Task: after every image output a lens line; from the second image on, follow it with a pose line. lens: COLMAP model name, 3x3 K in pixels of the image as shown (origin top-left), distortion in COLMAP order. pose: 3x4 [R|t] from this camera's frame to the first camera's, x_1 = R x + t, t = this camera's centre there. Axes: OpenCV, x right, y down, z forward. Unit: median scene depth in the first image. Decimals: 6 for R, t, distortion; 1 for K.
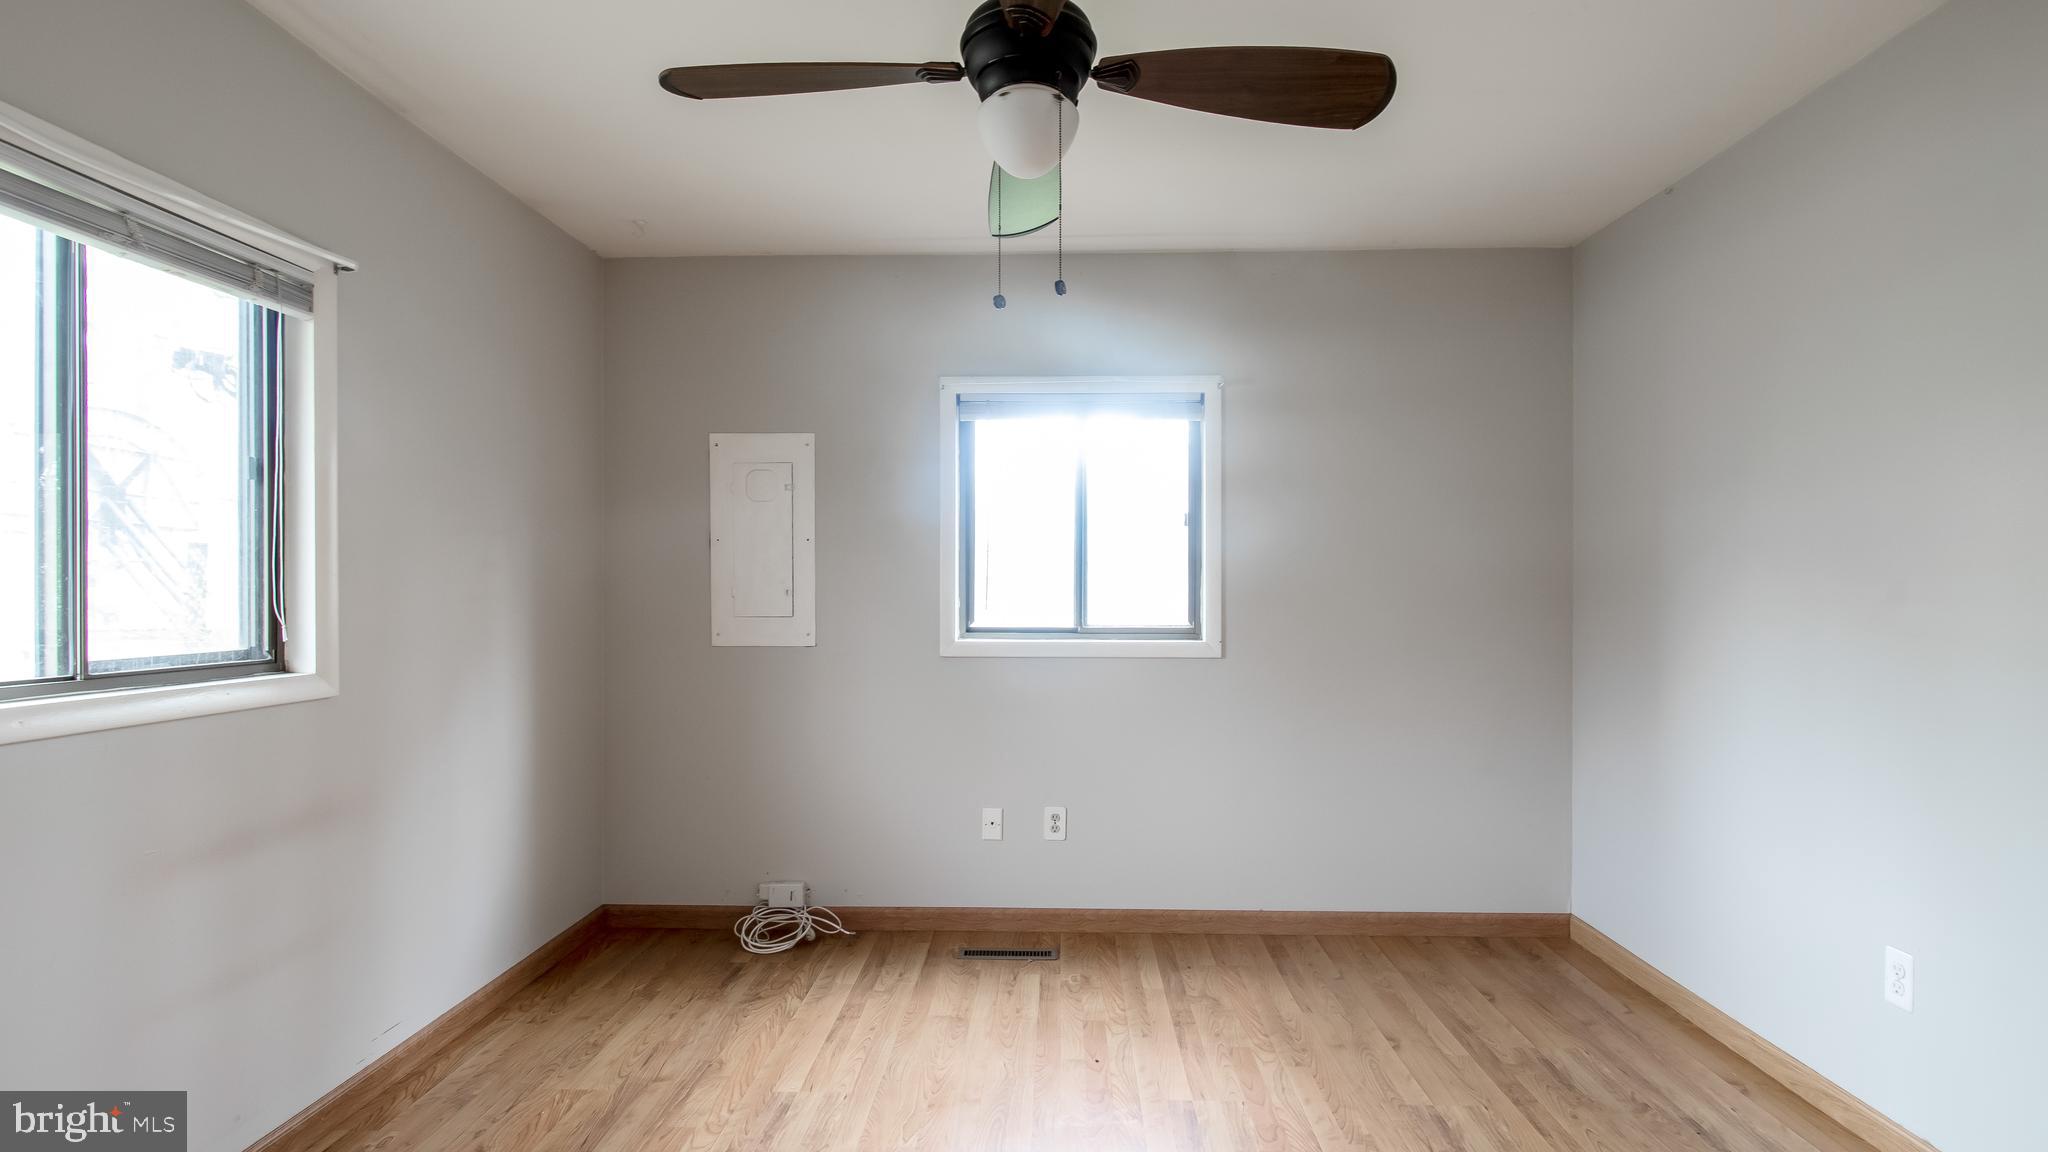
lens RADIAL K [[968.4, 0, 1033.5], [0, 968.4, 581.8], [0, 0, 1]] dist [0.021194, -0.016471]
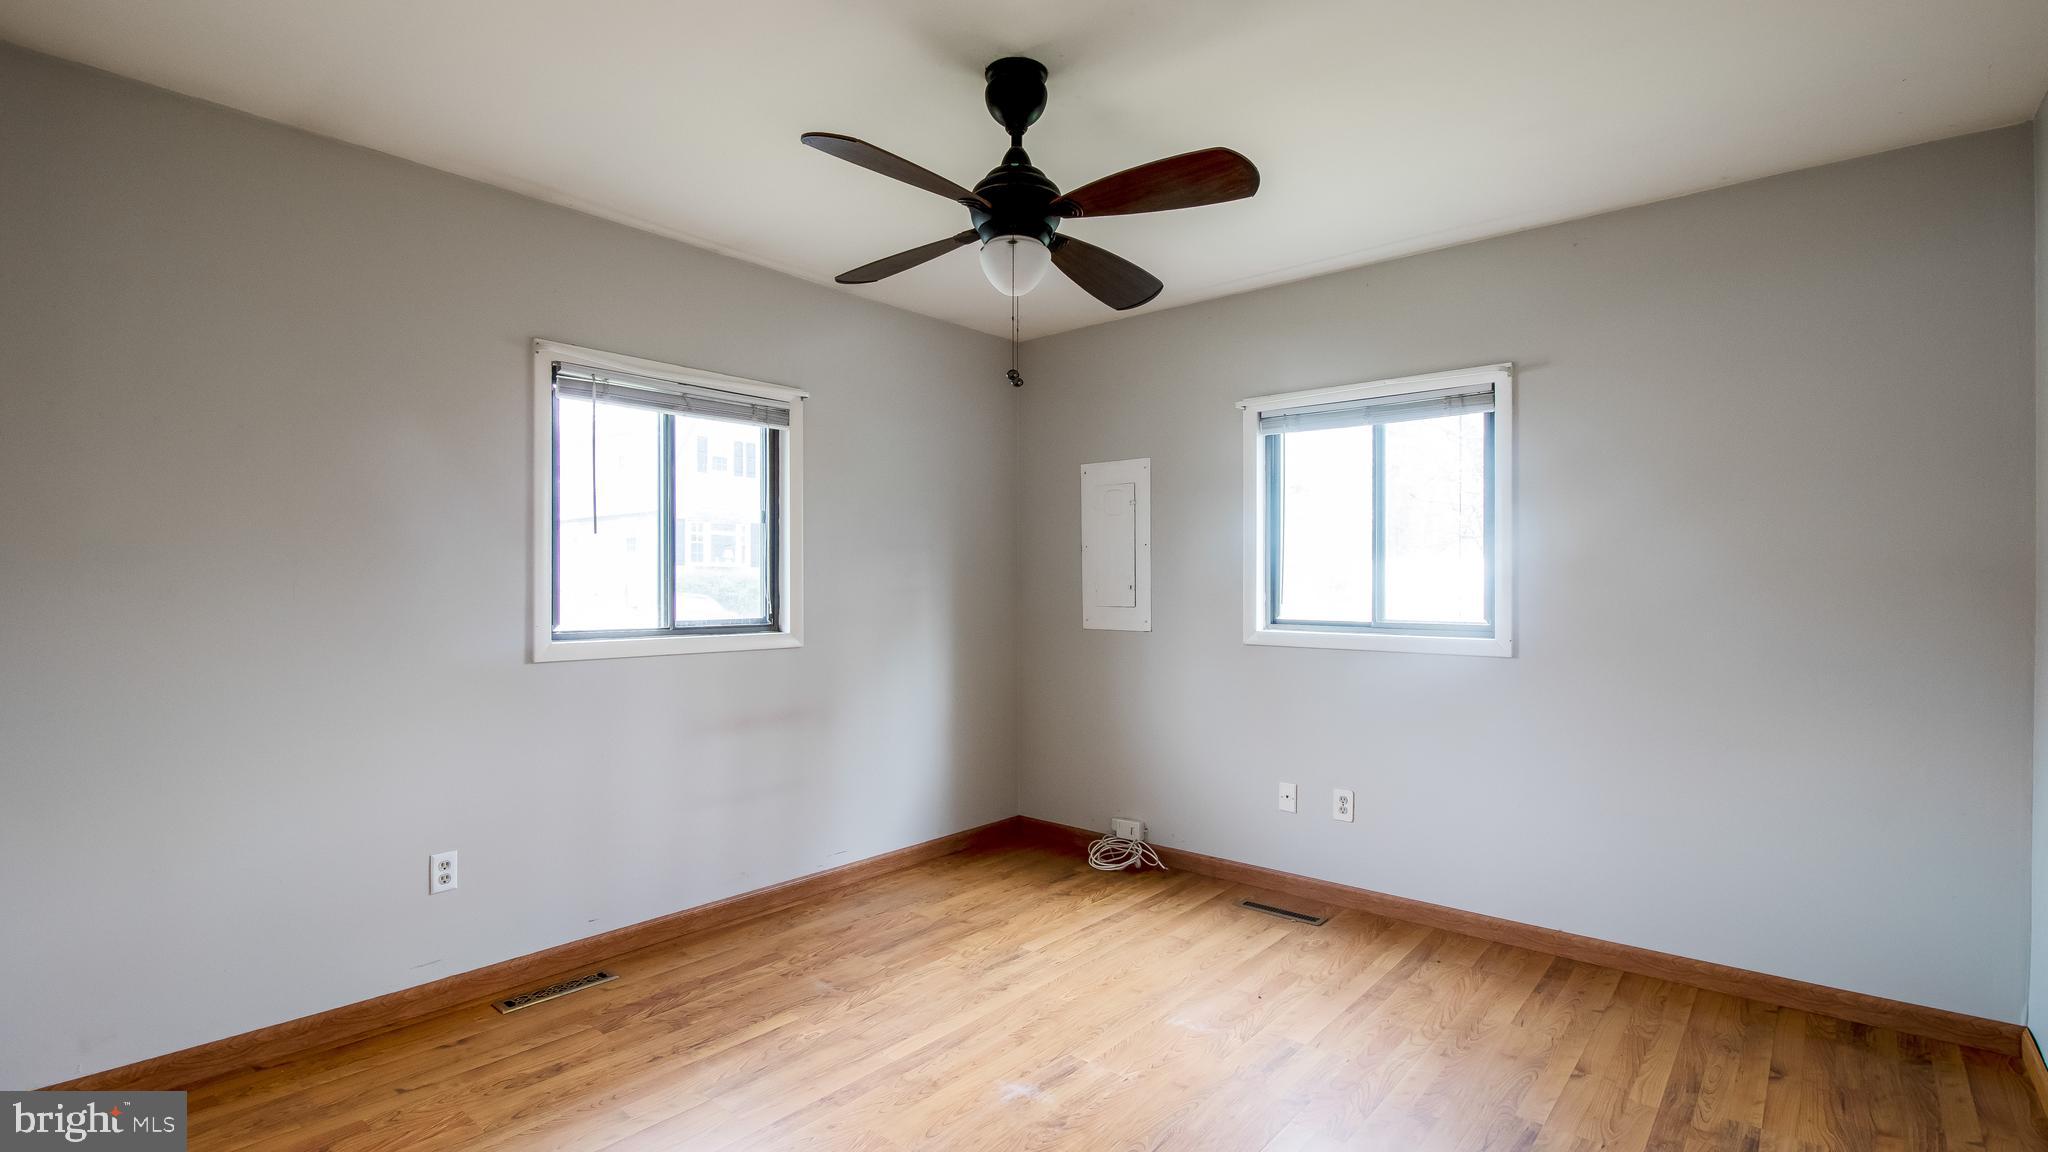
lens RADIAL K [[956.0, 0, 1024.0], [0, 956.0, 576.0], [0, 0, 1]] dist [0.003668, -0.006754]
pose [[0.773873, -0.003553, -0.633331, 0.470505], [0.003592, 0.999993, -0.001221, -0.003061], [0.633330, -0.001330, 0.773880, -0.039807]]
